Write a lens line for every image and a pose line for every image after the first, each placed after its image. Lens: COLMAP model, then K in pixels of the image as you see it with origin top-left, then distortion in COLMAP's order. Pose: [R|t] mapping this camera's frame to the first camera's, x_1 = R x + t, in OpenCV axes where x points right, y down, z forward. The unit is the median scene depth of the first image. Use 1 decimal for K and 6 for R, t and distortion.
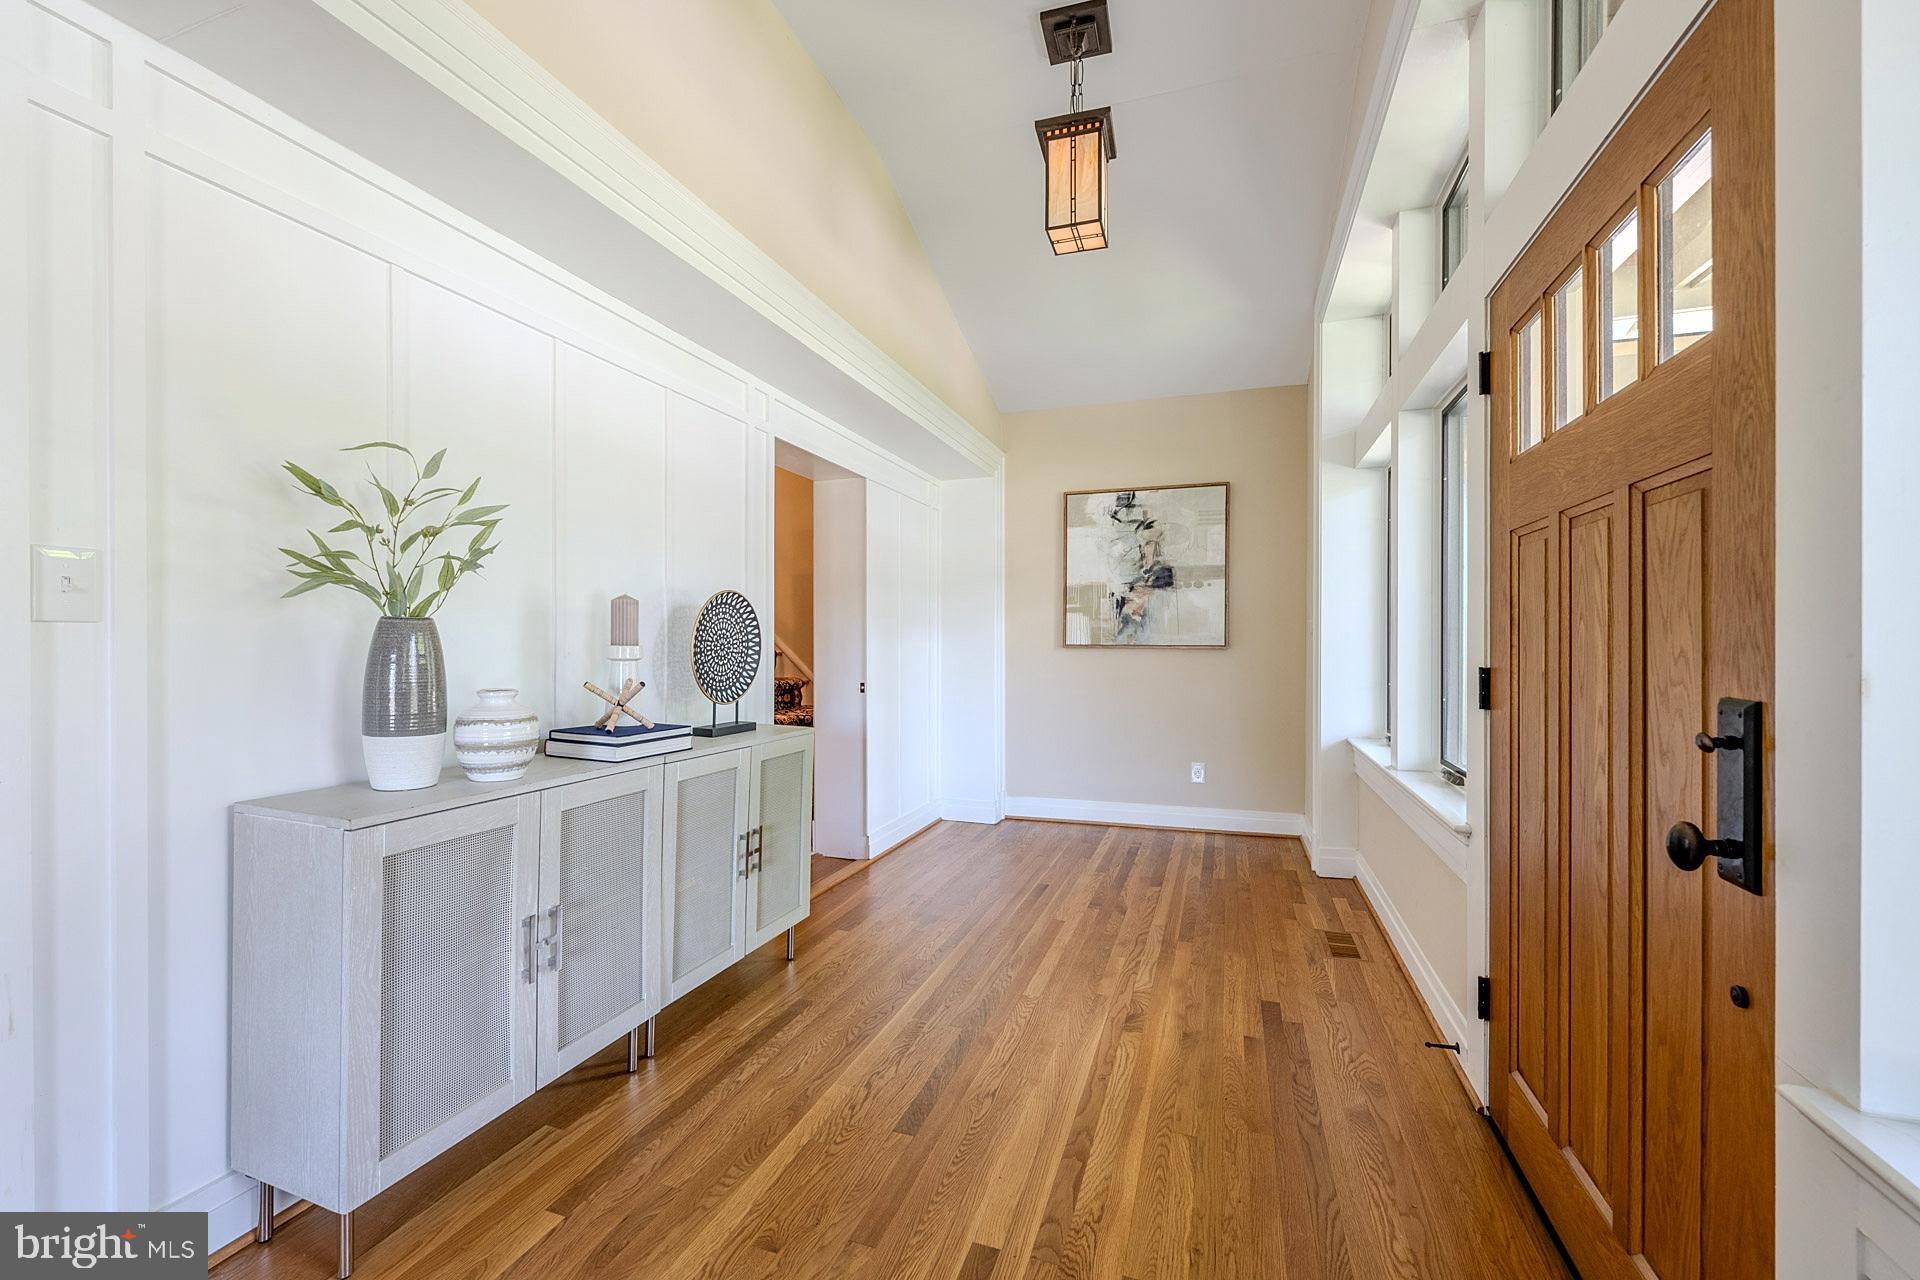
lens RADIAL K [[773.5, 0, 941.2], [0, 773.5, 643.8], [0, 0, 1]] dist [0.000089, 0.000135]
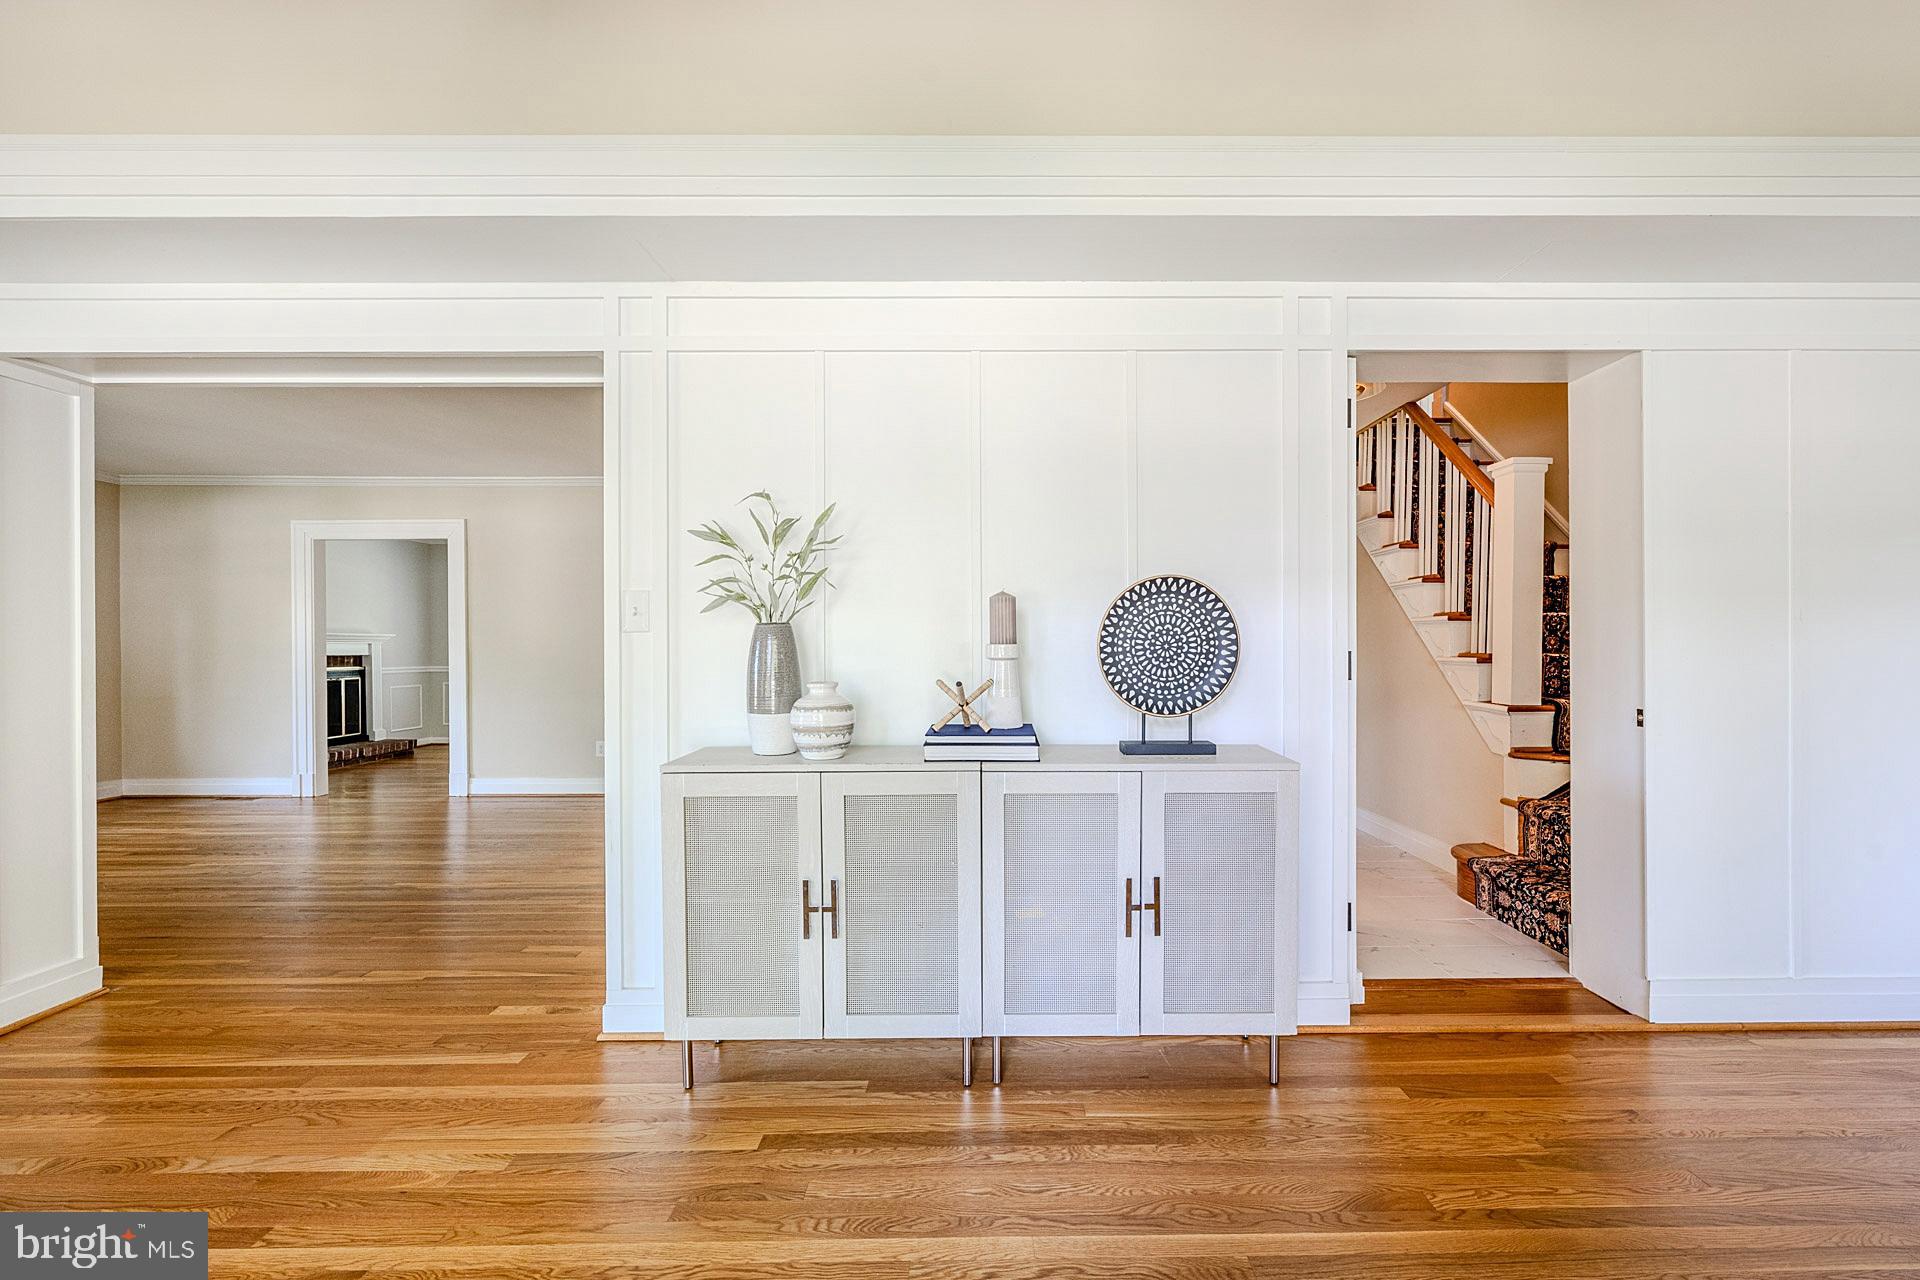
lens RADIAL K [[791.5, 0, 997.6], [0, 791.5, 648.5], [0, 0, 1]] dist [-0.001385, 0.000063]
pose [[0.361003, -0.004747, -0.932553, 0.482154], [0.003047, 0.999988, -0.003910, 0.010796], [0.932560, -0.001430, 0.361013, 0.610422]]
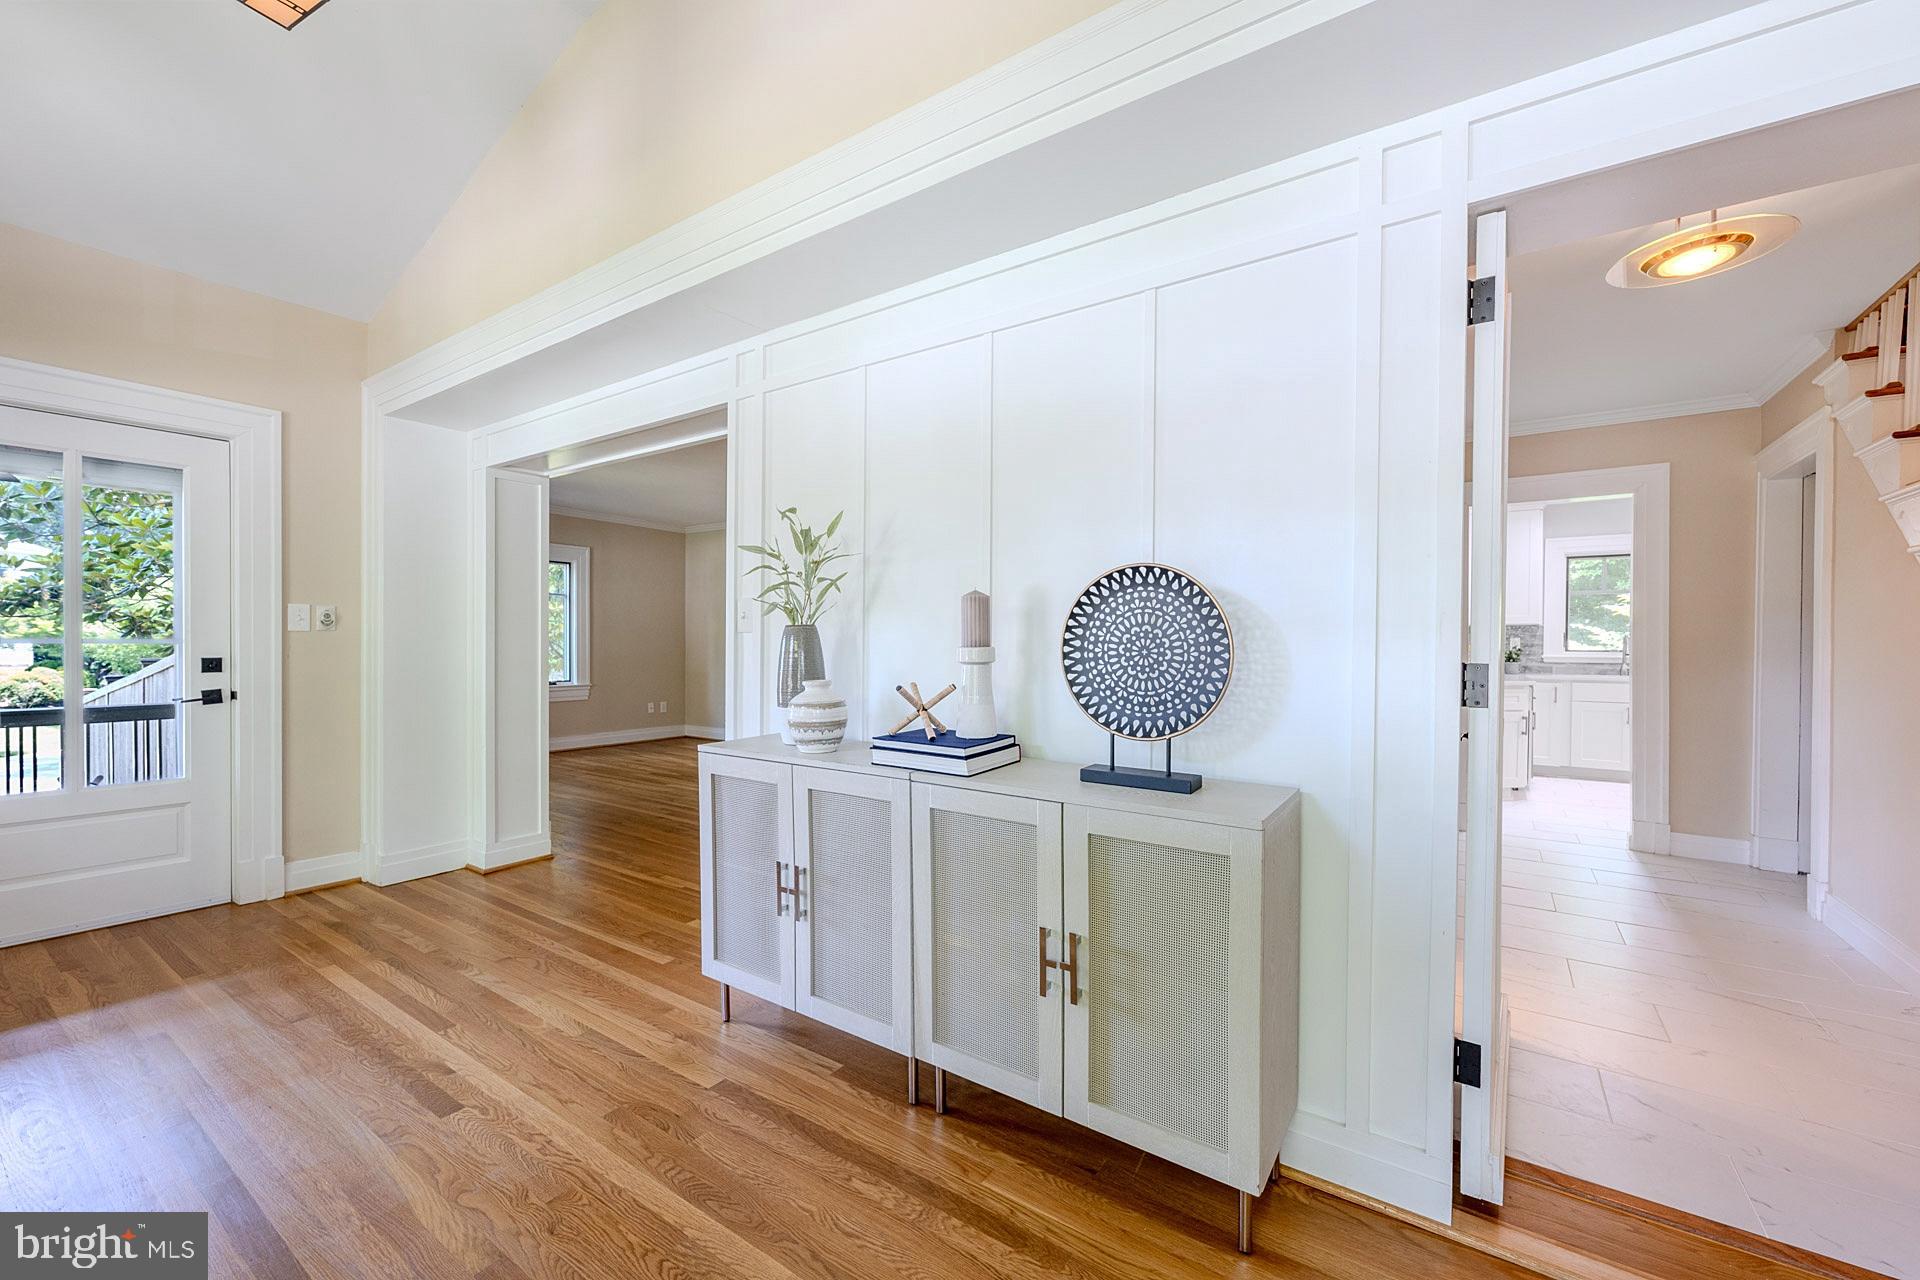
lens RADIAL K [[763.4, 0, 954.9], [0, 763.4, 649.5], [0, 0, 1]] dist [-0.000302, 0.000375]
pose [[-0.245930, 0.005653, -0.969271, 0.428491], [-0.008399, 0.999933, 0.007963, -0.001843], [0.969251, 0.010100, -0.245866, 1.139466]]
